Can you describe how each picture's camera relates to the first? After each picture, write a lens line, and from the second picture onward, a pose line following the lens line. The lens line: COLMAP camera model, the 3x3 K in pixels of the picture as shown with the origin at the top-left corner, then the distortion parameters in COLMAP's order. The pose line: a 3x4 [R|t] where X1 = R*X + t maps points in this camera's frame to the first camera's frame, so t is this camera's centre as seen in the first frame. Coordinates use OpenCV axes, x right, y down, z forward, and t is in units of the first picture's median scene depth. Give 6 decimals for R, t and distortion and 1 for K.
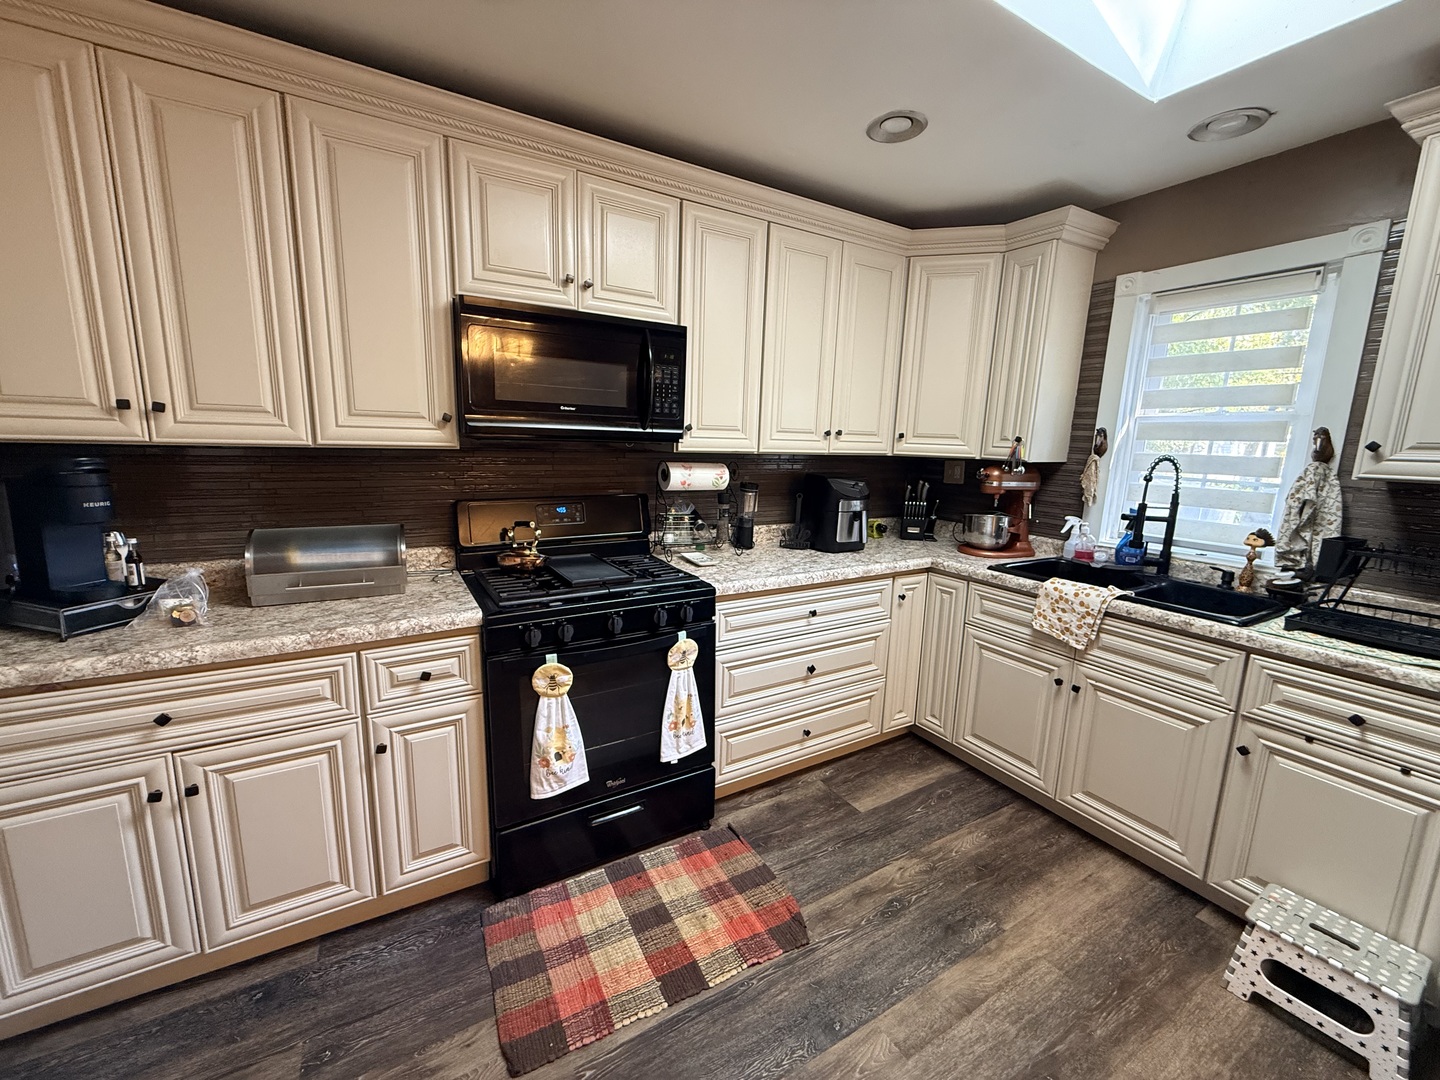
lens RADIAL K [[573.8, 0, 716.9], [0, 573.8, 538.8], [0, 0, 1]] dist [0.000519, -0.000080]
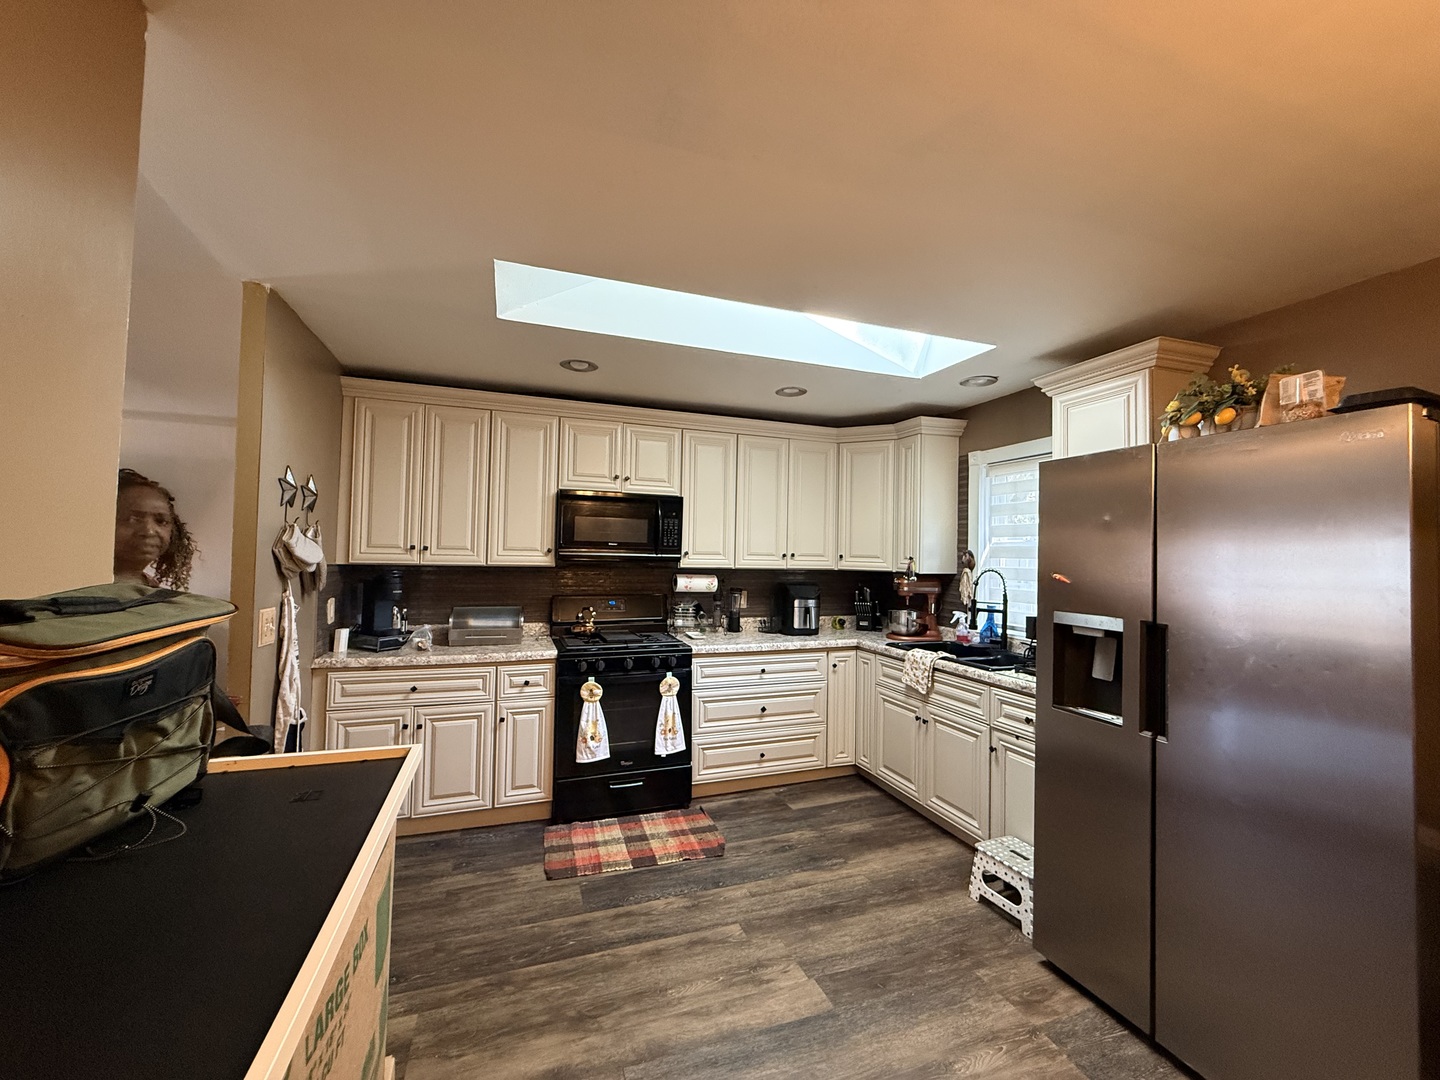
lens RADIAL K [[573.8, 0, 716.9], [0, 573.8, 538.8], [0, 0, 1]] dist [0.000519, -0.000080]
pose [[0.982906, -0.014913, -0.183505, 0.385180], [-0.022928, 0.979040, -0.202372, 0.112375], [0.182677, 0.203120, 0.961962, -0.669511]]
